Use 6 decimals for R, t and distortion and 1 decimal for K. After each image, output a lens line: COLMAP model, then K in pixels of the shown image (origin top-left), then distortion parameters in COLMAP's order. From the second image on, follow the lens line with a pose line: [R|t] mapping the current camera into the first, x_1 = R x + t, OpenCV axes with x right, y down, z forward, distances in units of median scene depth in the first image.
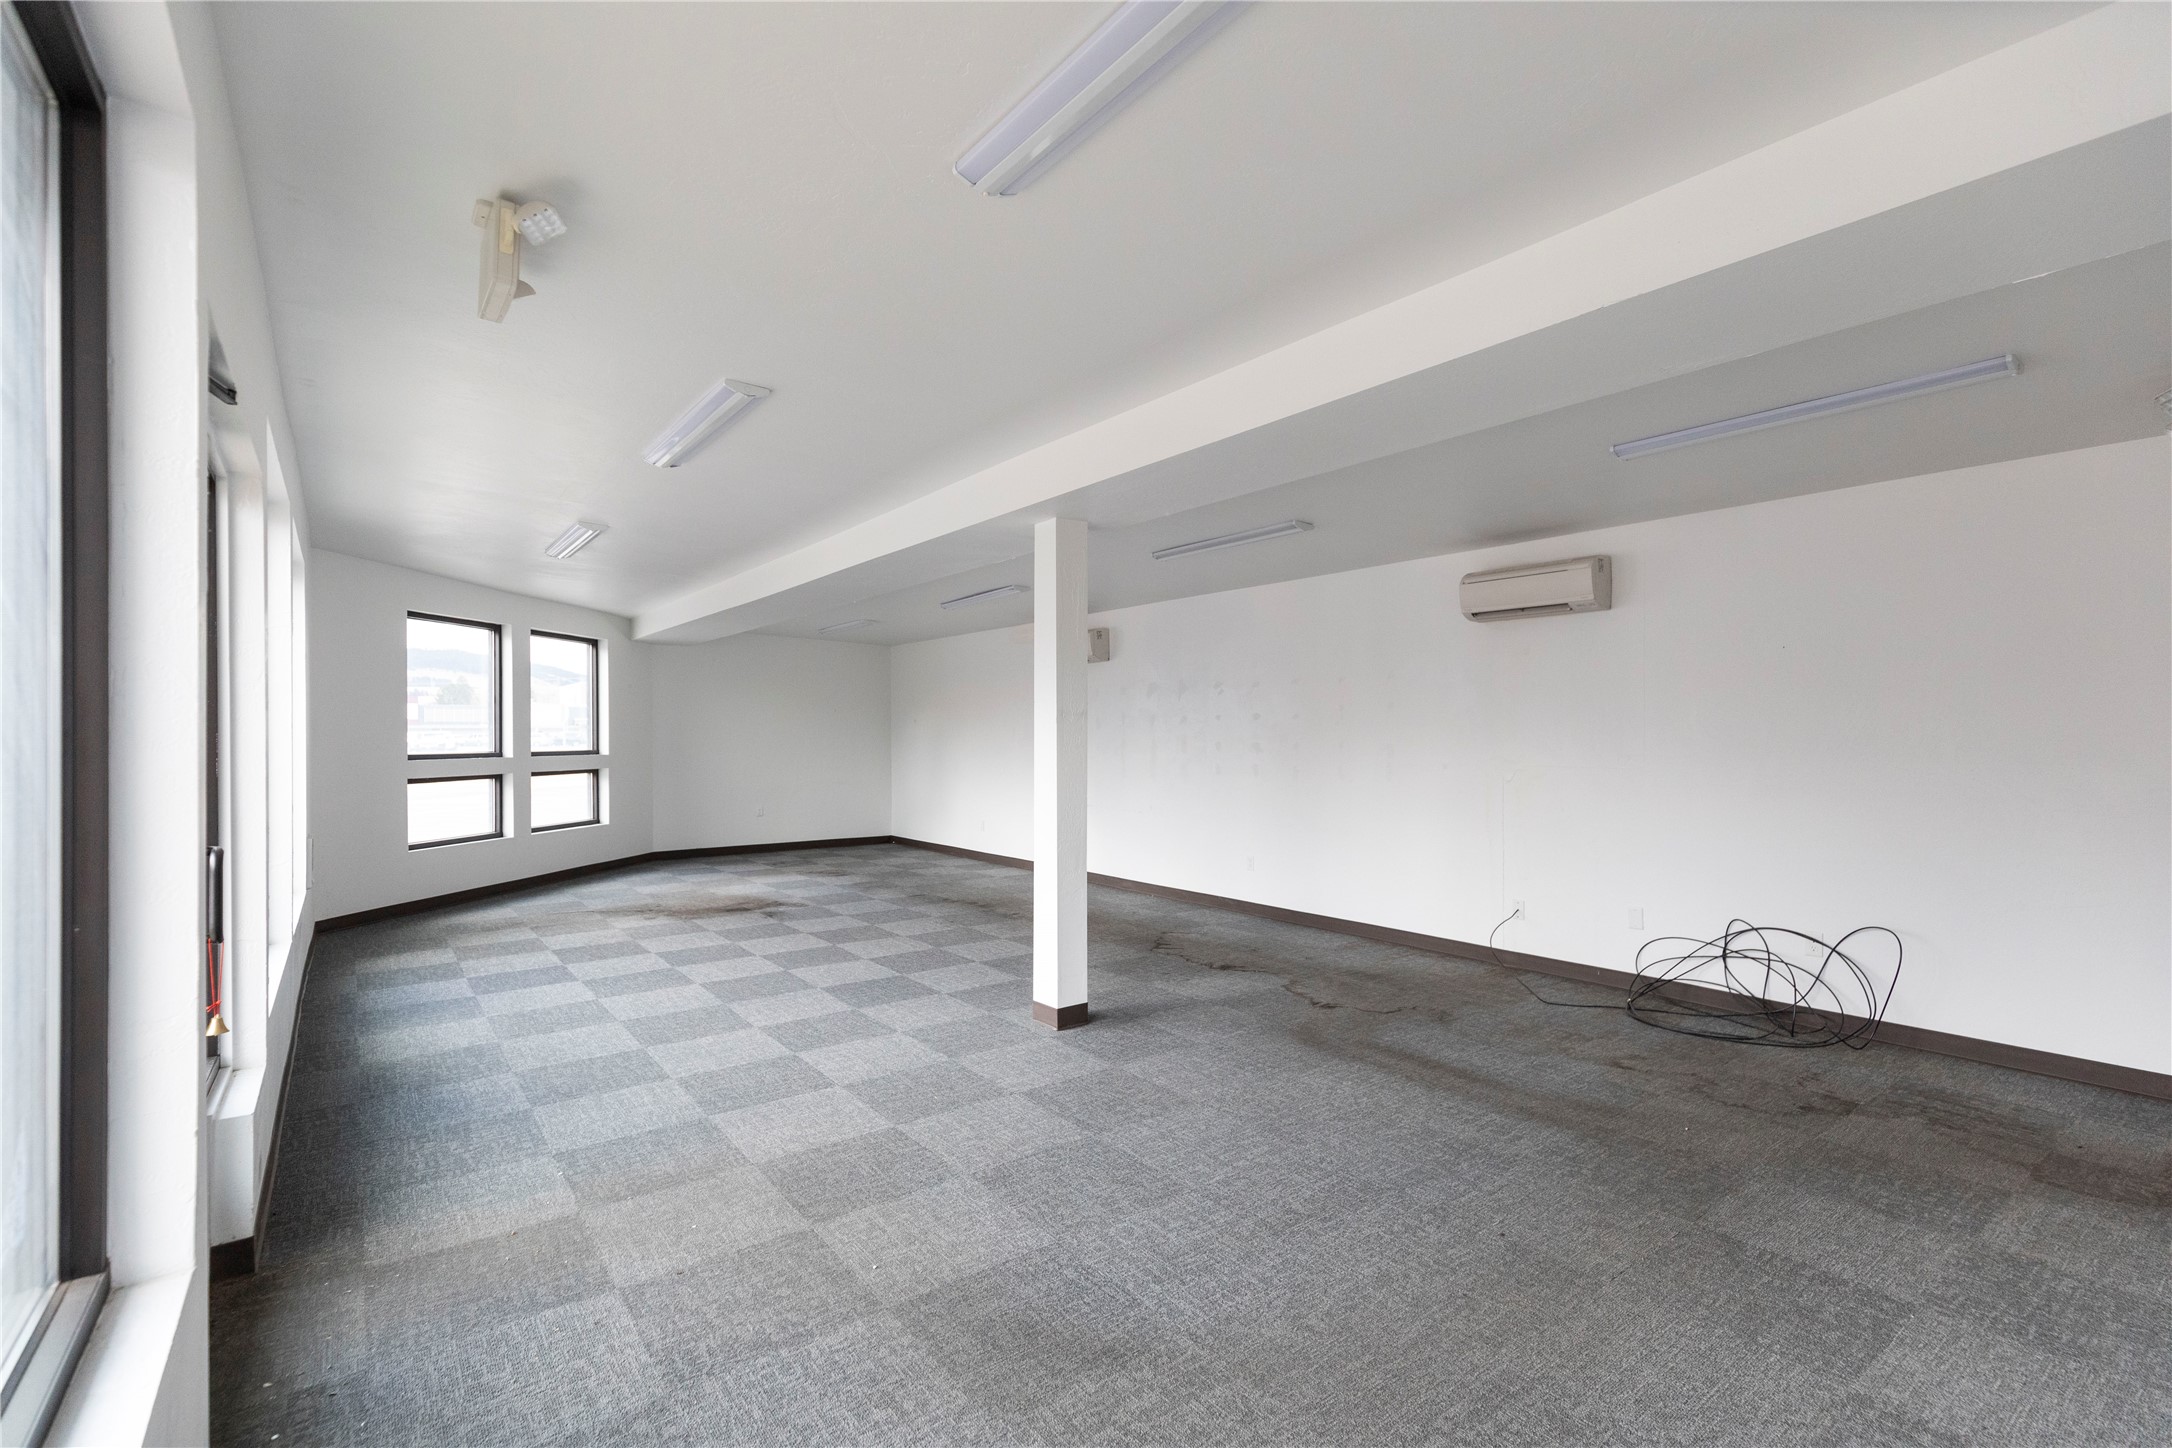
lens RADIAL K [[989.0, 0, 1099.1], [0, 989.0, 727.8], [0, 0, 1]] dist [0.007640, -0.002197]
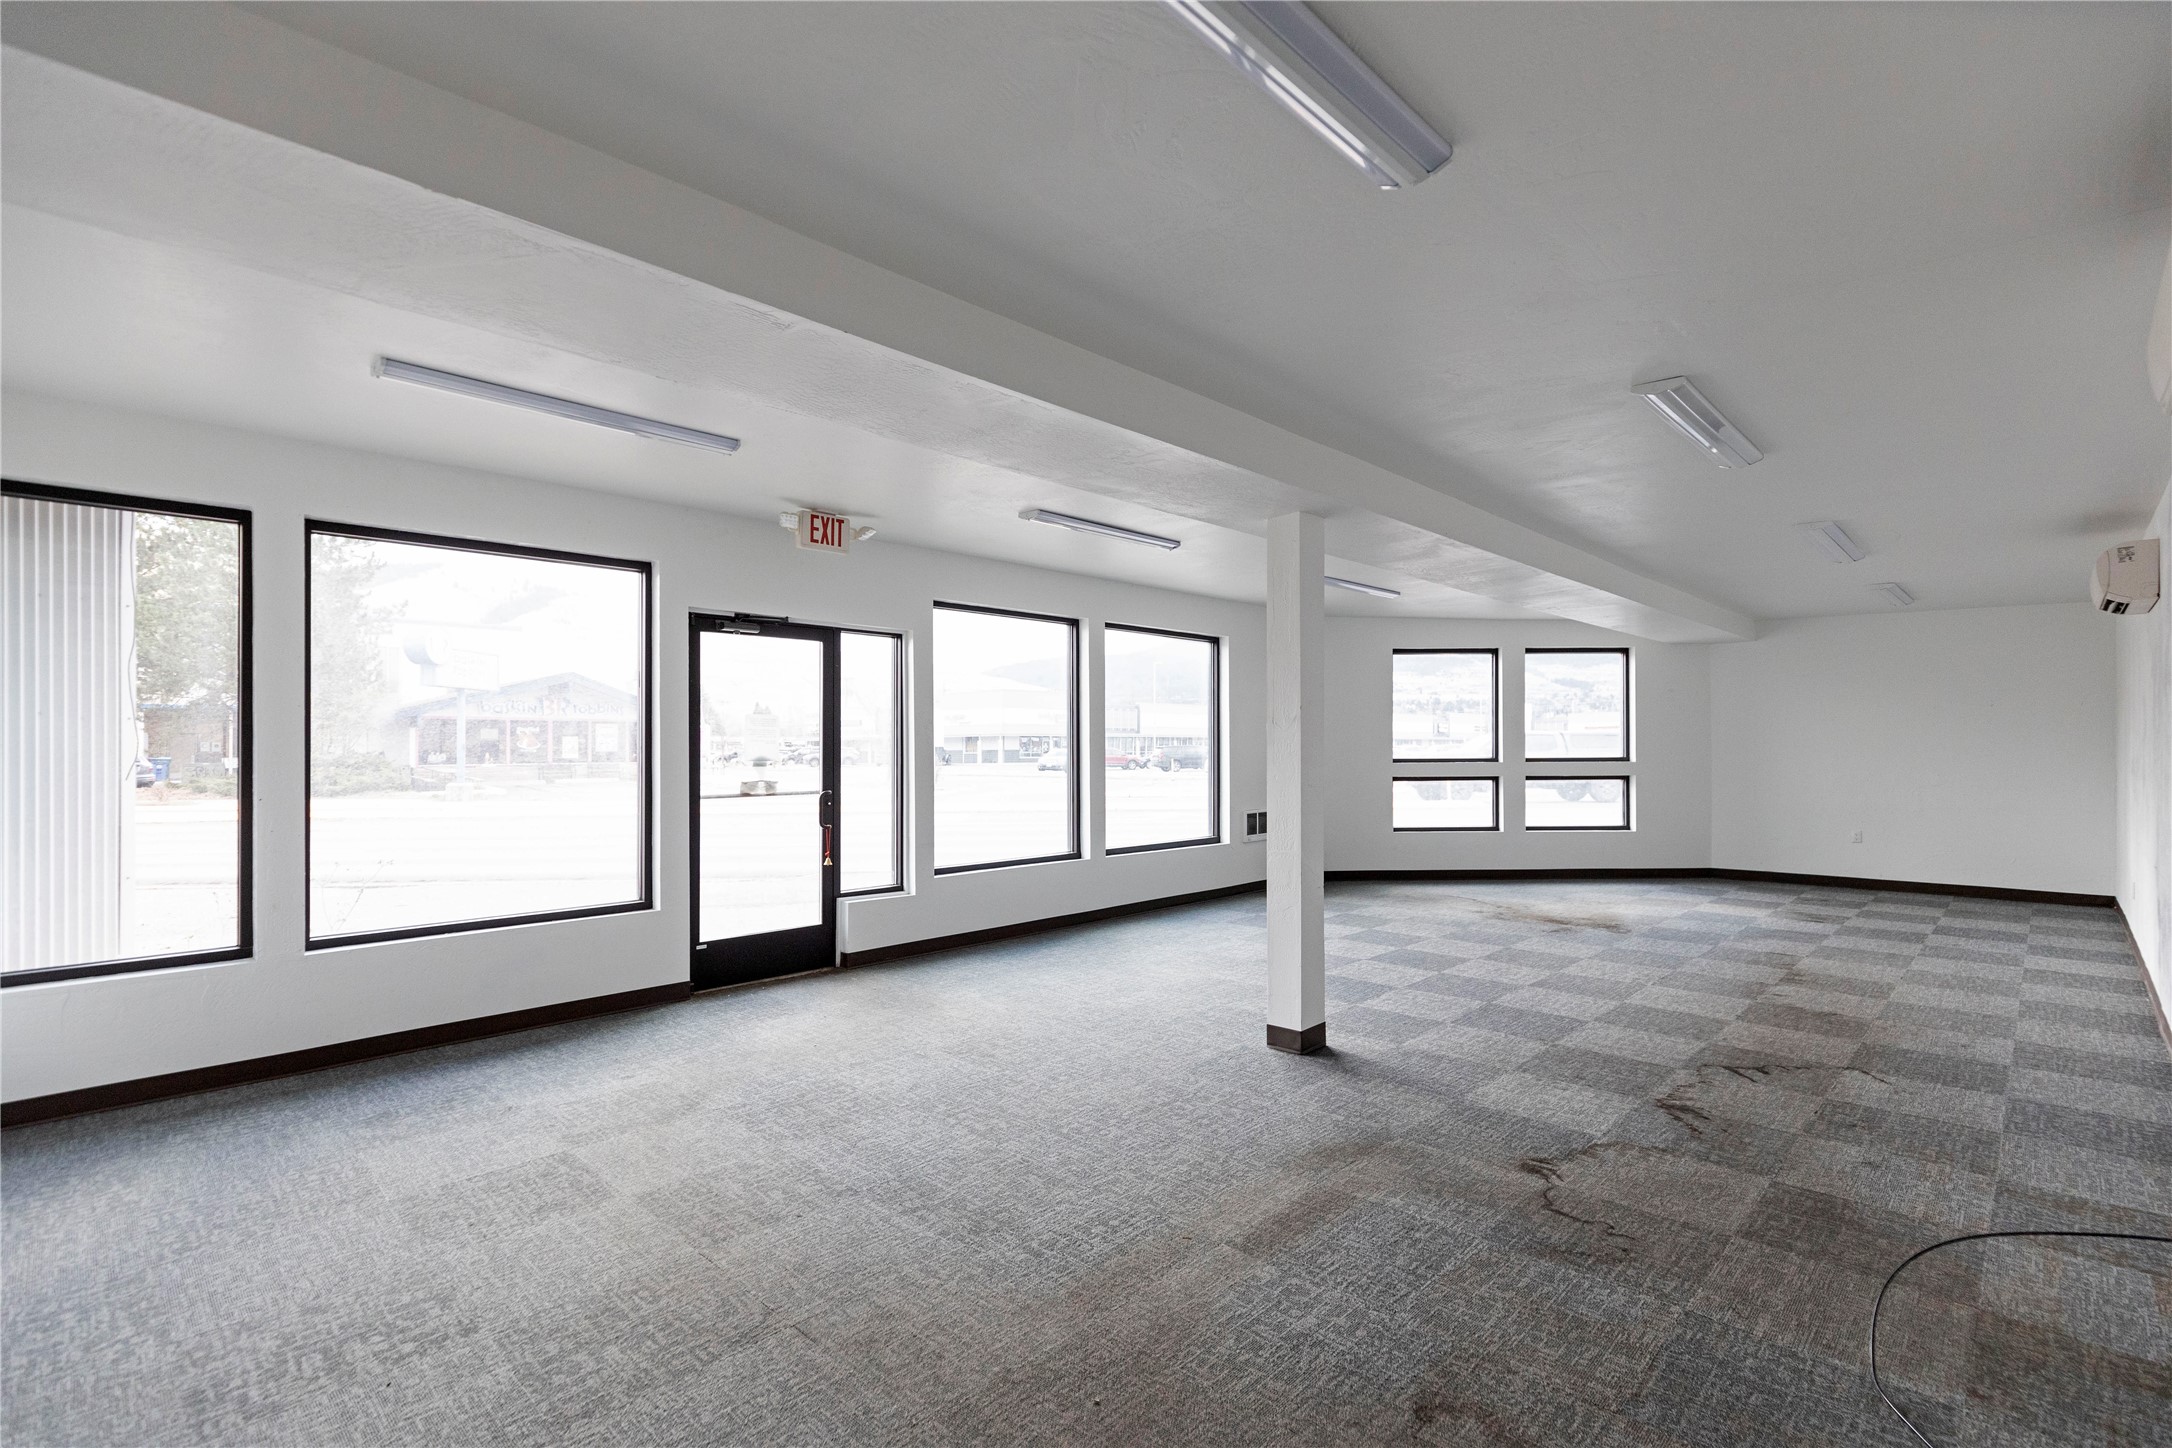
lens RADIAL K [[989.0, 0, 1095.7], [0, 989.0, 741.1], [0, 0, 1]] dist [0.007640, -0.002197]
pose [[0.151384, -0.006590, -0.988453, 0.537889], [0.011463, 0.999922, -0.004911, 0.005678], [0.988409, -0.010587, 0.151447, 0.415648]]
